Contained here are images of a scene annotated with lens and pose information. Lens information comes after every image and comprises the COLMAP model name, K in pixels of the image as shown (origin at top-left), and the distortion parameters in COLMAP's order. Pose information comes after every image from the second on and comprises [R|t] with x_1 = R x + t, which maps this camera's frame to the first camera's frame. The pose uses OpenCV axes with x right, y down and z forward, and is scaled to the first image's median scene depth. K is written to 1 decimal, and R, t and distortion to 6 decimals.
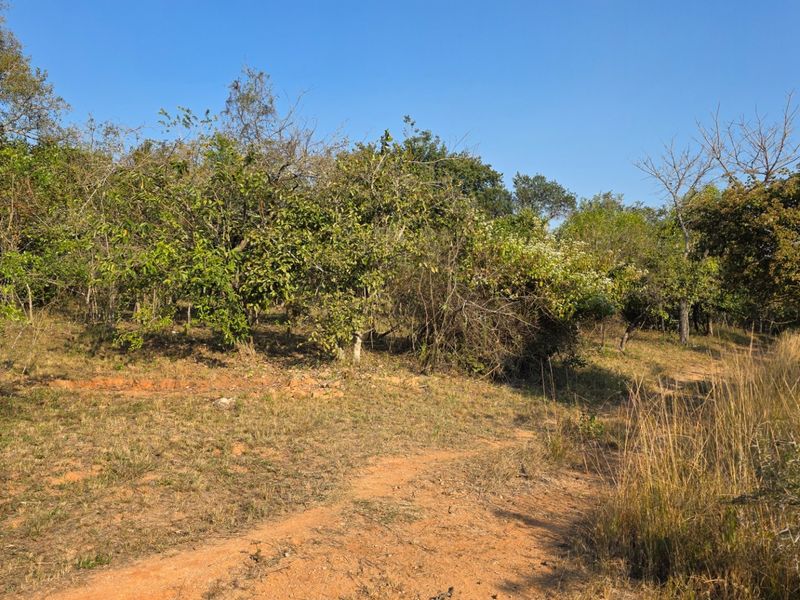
lens RADIAL K [[682.3, 0, 396.8], [0, 682.3, 302.9], [0, 0, 1]] dist [0.017843, -0.045580]
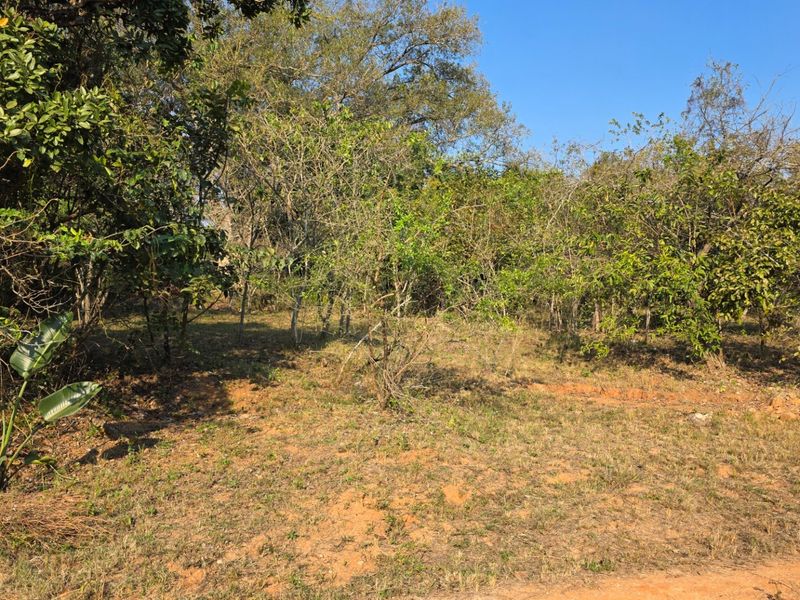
lens RADIAL K [[682.3, 0, 404.7], [0, 682.3, 302.4], [0, 0, 1]] dist [0.017843, -0.045580]
pose [[0.810720, -0.009985, -0.585349, -0.020271], [0.003137, 0.999914, -0.012711, -0.002831], [0.585425, 0.008469, 0.810682, -0.006211]]
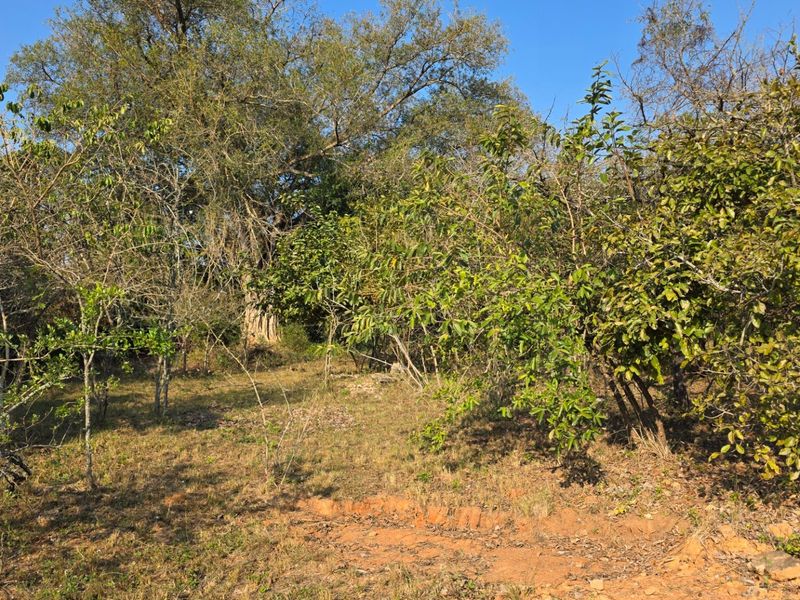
lens RADIAL K [[682.3, 0, 394.5], [0, 682.3, 301.7], [0, 0, 1]] dist [0.017843, -0.045580]
pose [[0.685125, -0.098947, -0.721674, 0.055025], [0.059830, 0.995028, -0.079626, -0.018432], [0.725964, 0.011376, 0.687639, 0.561818]]
